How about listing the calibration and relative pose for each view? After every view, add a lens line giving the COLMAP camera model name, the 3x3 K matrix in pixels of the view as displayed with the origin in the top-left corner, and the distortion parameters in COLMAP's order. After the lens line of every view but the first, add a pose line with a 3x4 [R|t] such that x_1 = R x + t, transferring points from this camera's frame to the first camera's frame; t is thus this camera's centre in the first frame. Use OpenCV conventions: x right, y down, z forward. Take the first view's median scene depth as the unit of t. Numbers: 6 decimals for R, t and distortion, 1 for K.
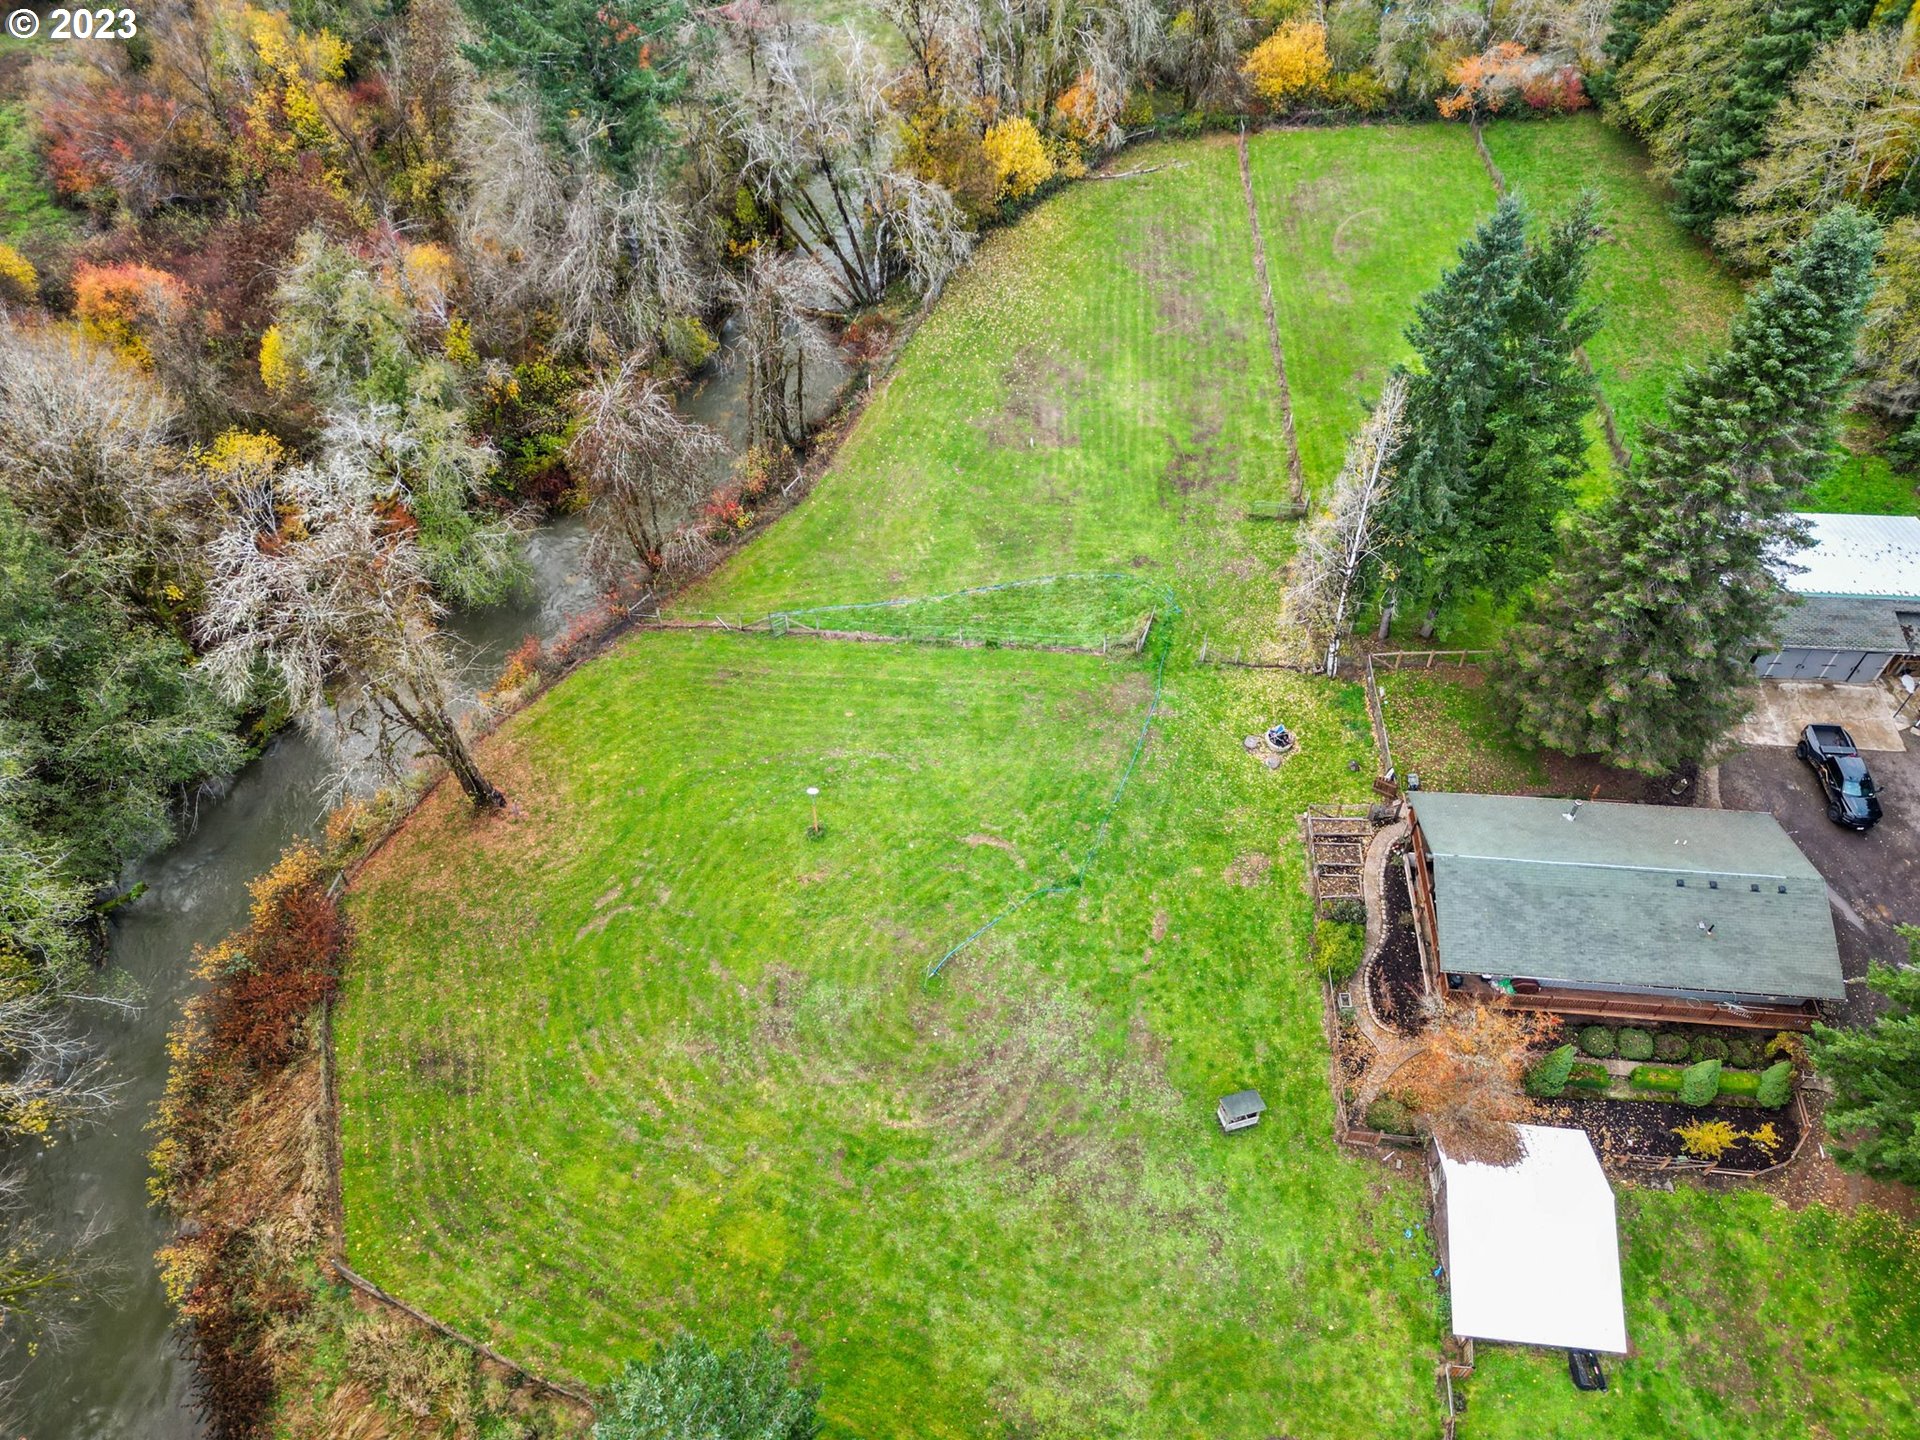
lens RADIAL K [[1296.4, 0, 960.0], [0, 1296.4, 720.0], [0, 0, 1]] dist [0.086725, -0.081642]
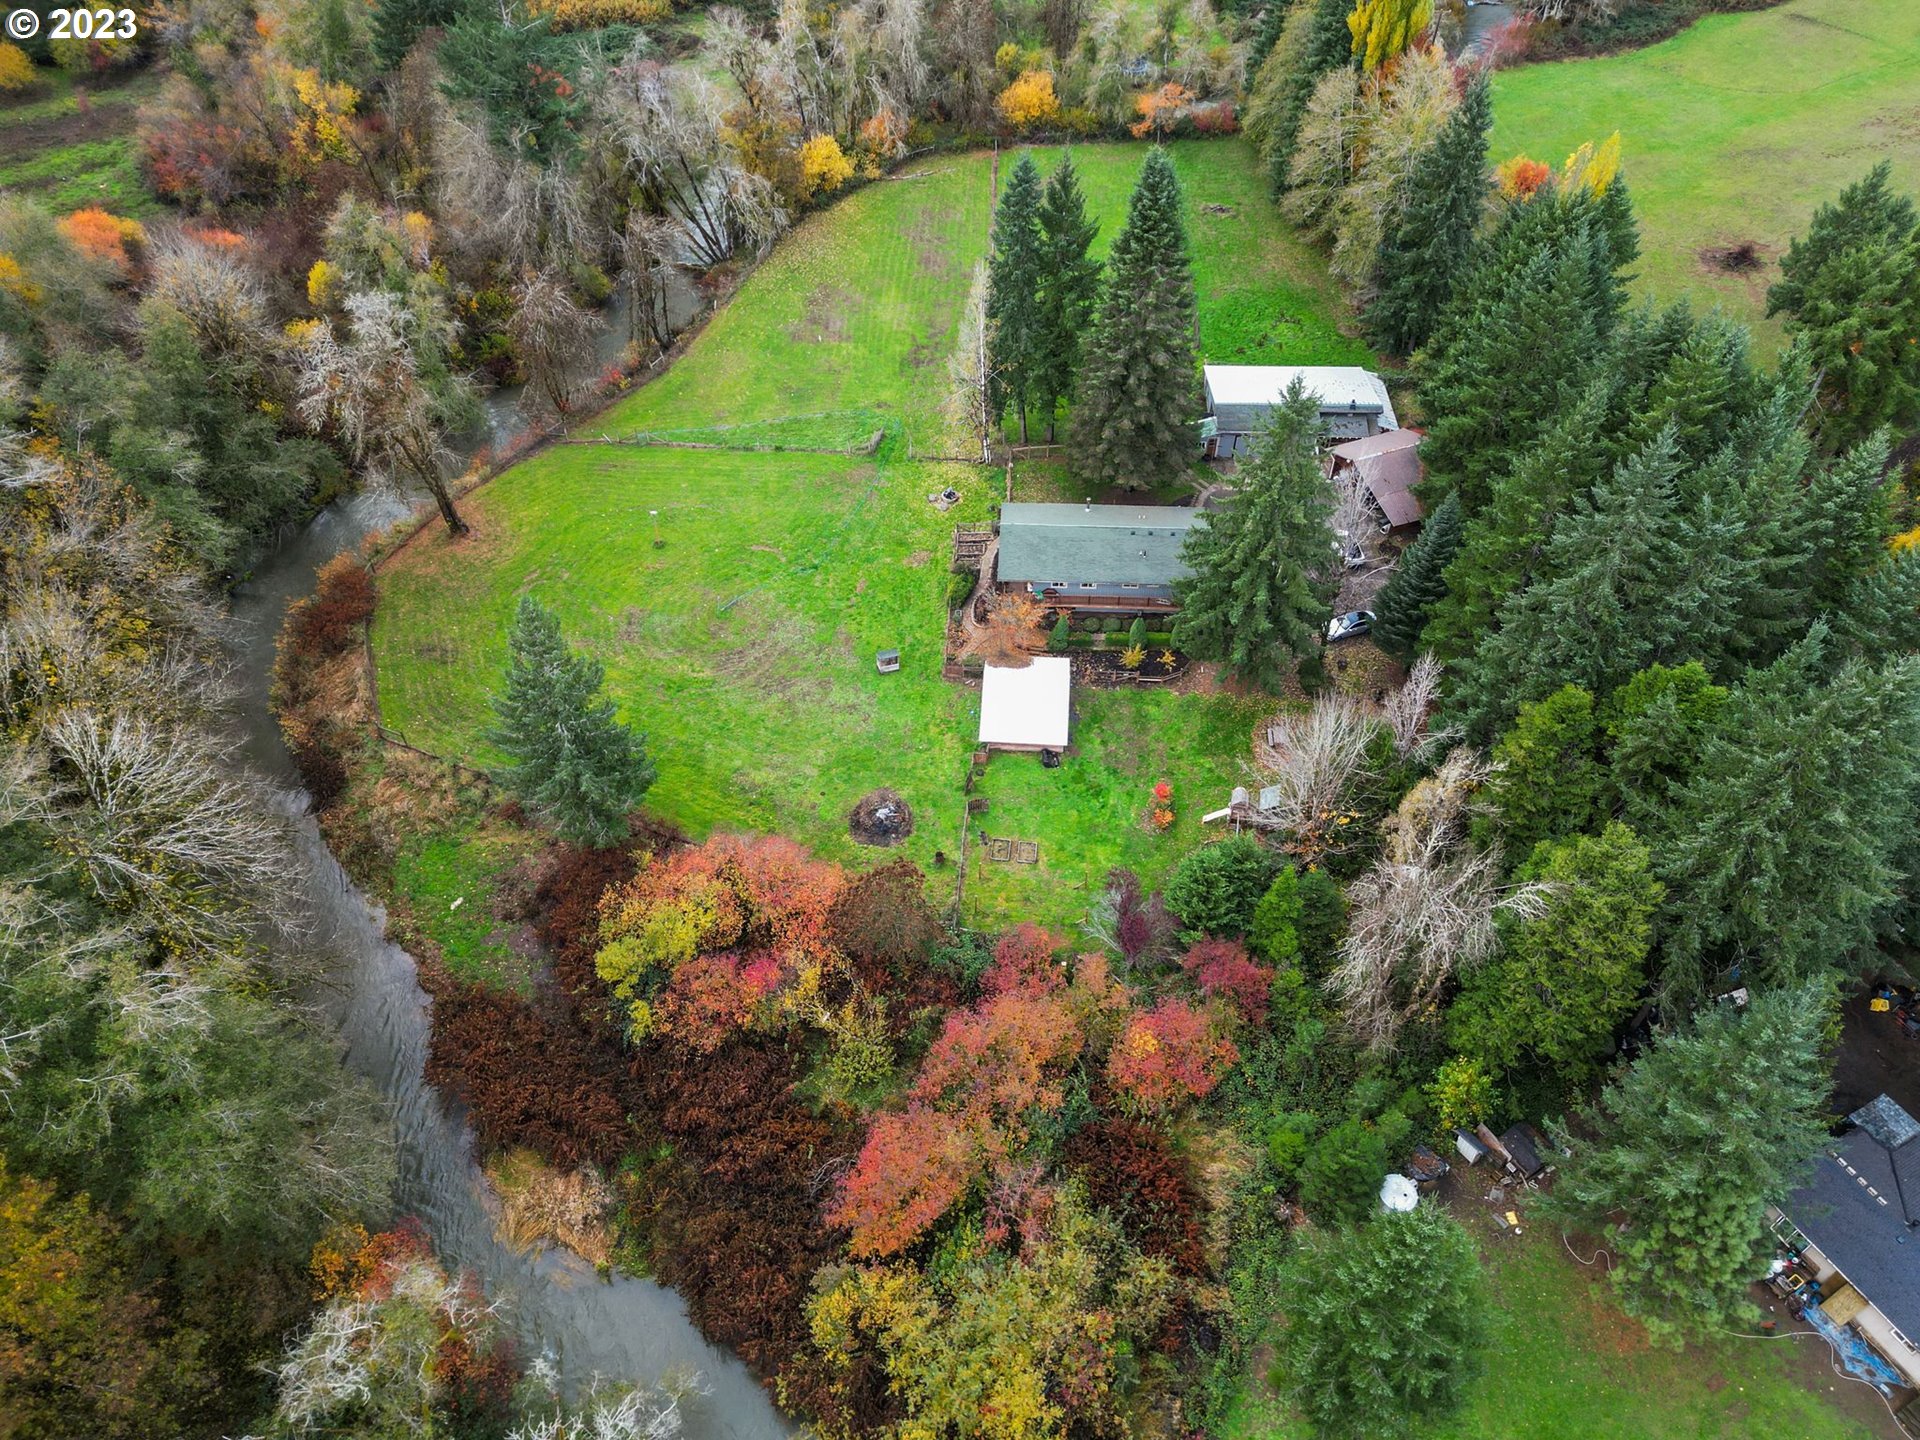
lens RADIAL K [[1296.4, 0, 960.0], [0, 1296.4, 720.0], [0, 0, 1]] dist [0.086725, -0.081642]
pose [[0.999633, -0.020484, 0.017710, 0.193571], [0.021254, 0.998785, -0.044472, 0.319532], [-0.016777, 0.044832, 0.998854, -0.532548]]
